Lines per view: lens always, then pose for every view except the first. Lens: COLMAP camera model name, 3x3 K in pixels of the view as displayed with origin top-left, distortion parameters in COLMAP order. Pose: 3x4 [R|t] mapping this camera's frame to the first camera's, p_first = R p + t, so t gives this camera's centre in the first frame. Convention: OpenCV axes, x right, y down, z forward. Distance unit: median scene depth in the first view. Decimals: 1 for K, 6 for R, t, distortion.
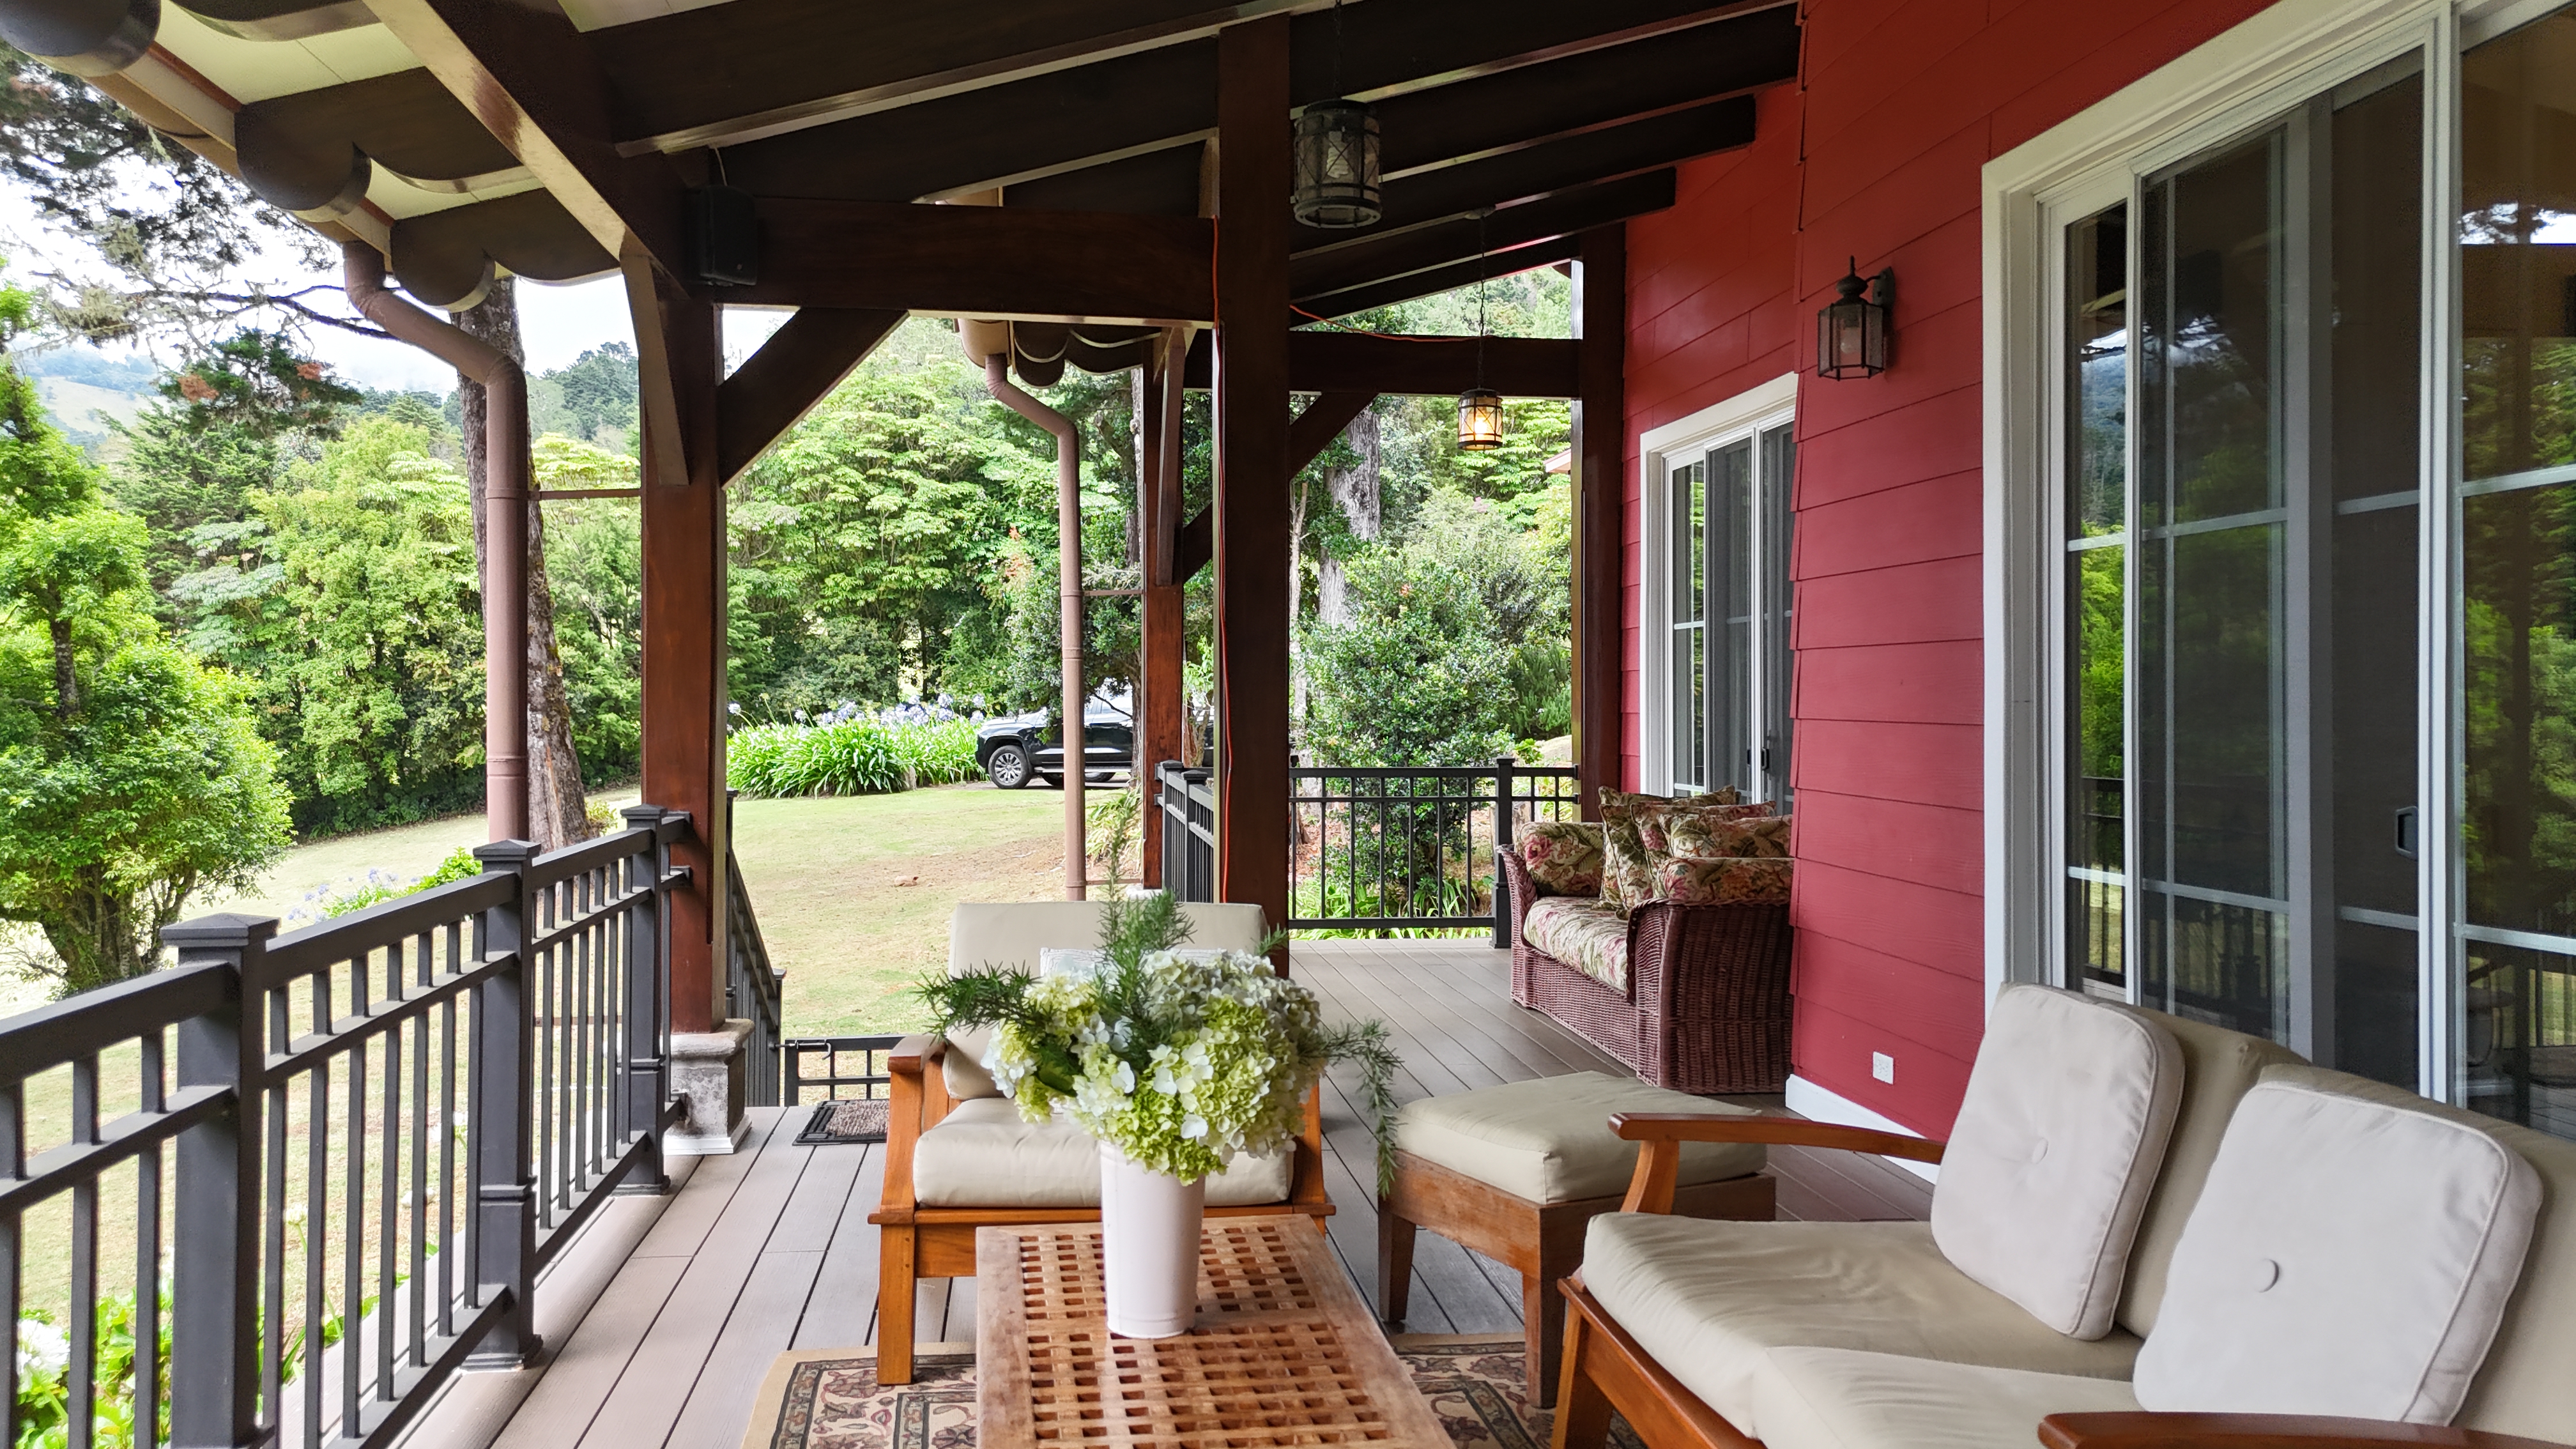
lens RADIAL K [[1849.4, 0, 1289.3], [0, 1849.4, 709.2], [0, 0, 1]] dist [0.050329, -0.043572]
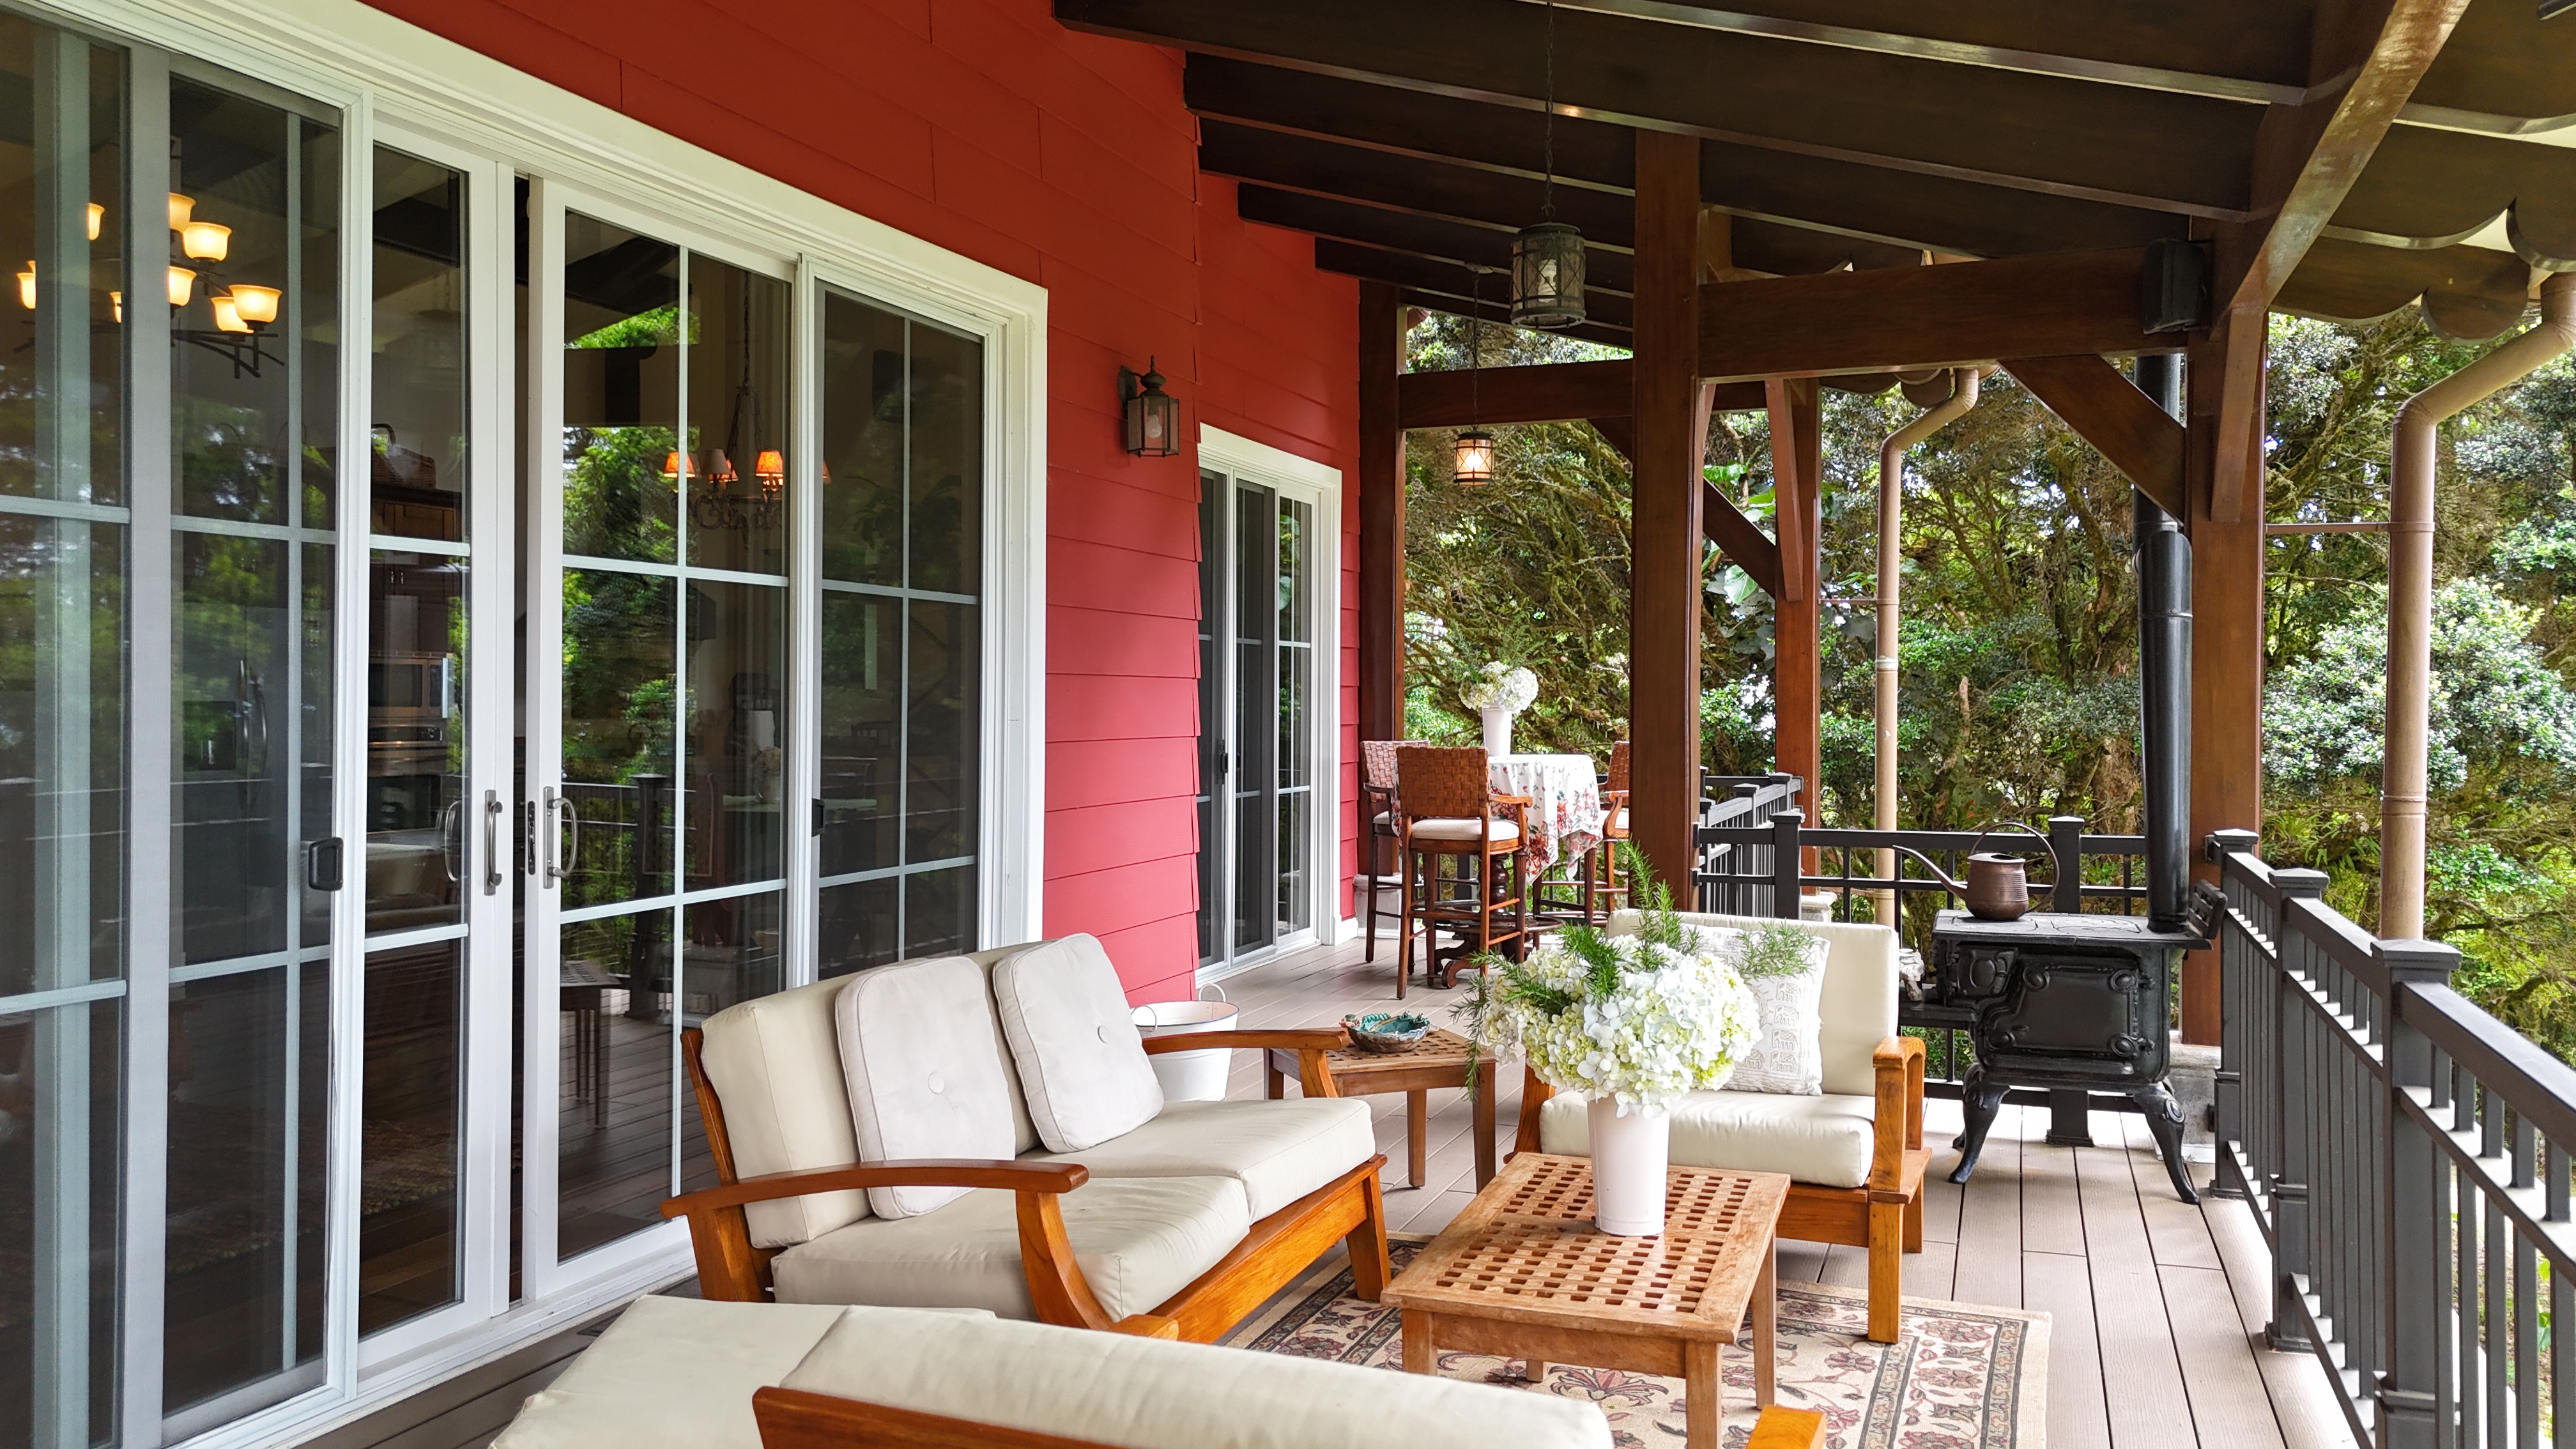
lens RADIAL K [[1849.4, 0, 1292.1], [0, 1849.4, 709.8], [0, 0, 1]] dist [0.050329, -0.043572]
pose [[-0.870232, -0.011454, 0.492508, -0.488148], [-0.004493, 0.999873, 0.015315, -0.048478], [-0.492621, 0.011115, -0.870173, 2.167112]]
